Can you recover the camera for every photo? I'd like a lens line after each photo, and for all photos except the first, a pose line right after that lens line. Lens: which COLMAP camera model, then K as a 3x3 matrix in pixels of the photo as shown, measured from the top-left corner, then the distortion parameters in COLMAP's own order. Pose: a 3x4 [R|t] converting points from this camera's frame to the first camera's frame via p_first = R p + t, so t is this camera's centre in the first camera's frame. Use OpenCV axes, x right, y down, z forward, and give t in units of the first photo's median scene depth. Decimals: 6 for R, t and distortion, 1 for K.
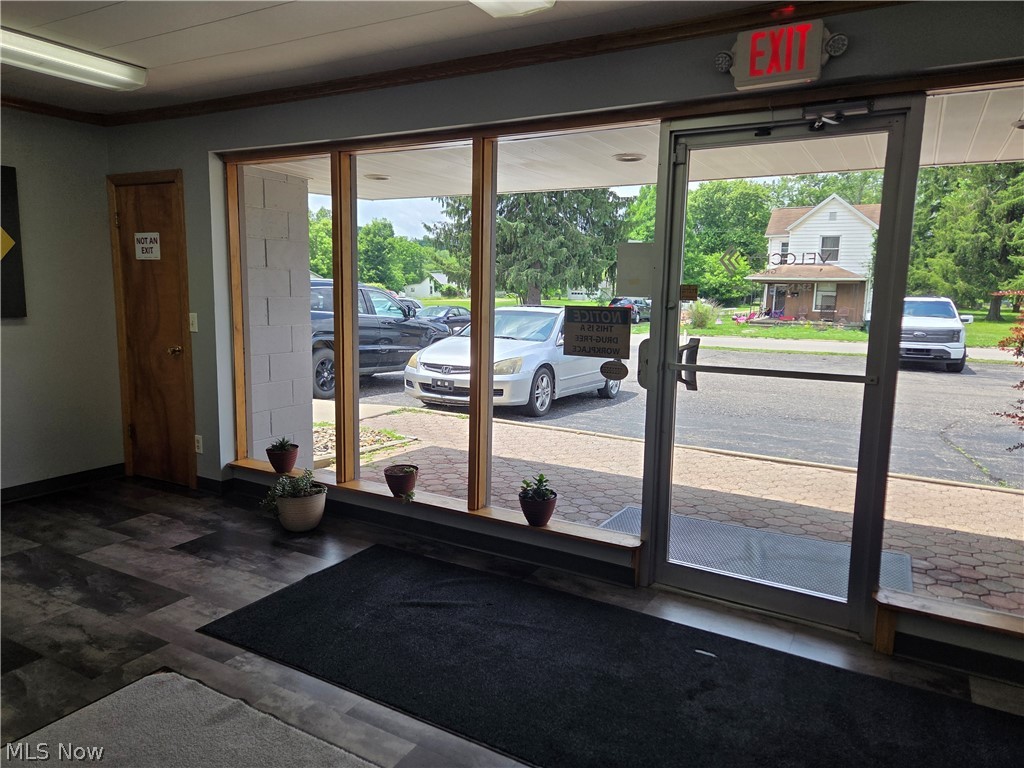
lens RADIAL K [[686.5, 0, 514.9], [0, 686.5, 384.1], [0, 0, 1]] dist [0.011227, -0.001851]
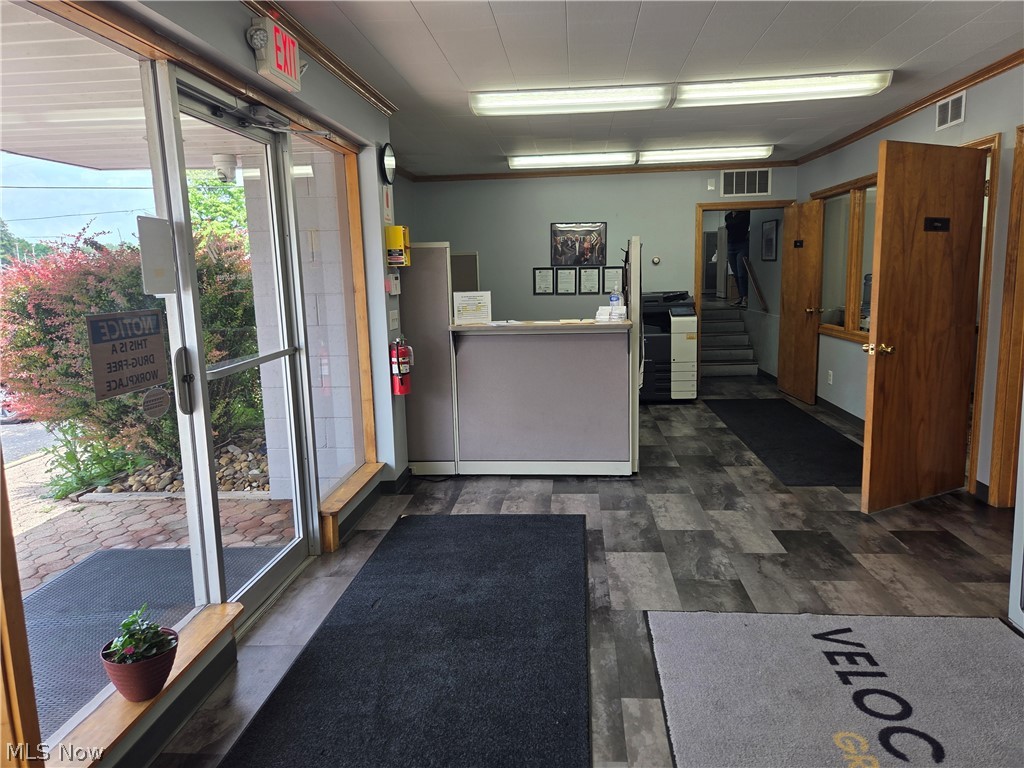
lens RADIAL K [[686.5, 0, 516.4], [0, 686.5, 380.5], [0, 0, 1]] dist [0.011227, -0.001851]
pose [[-0.428526, -0.146855, 0.891515, -0.590600], [0.144121, 0.962960, 0.227898, -0.139115], [-0.891961, 0.226147, -0.391489, 0.893465]]
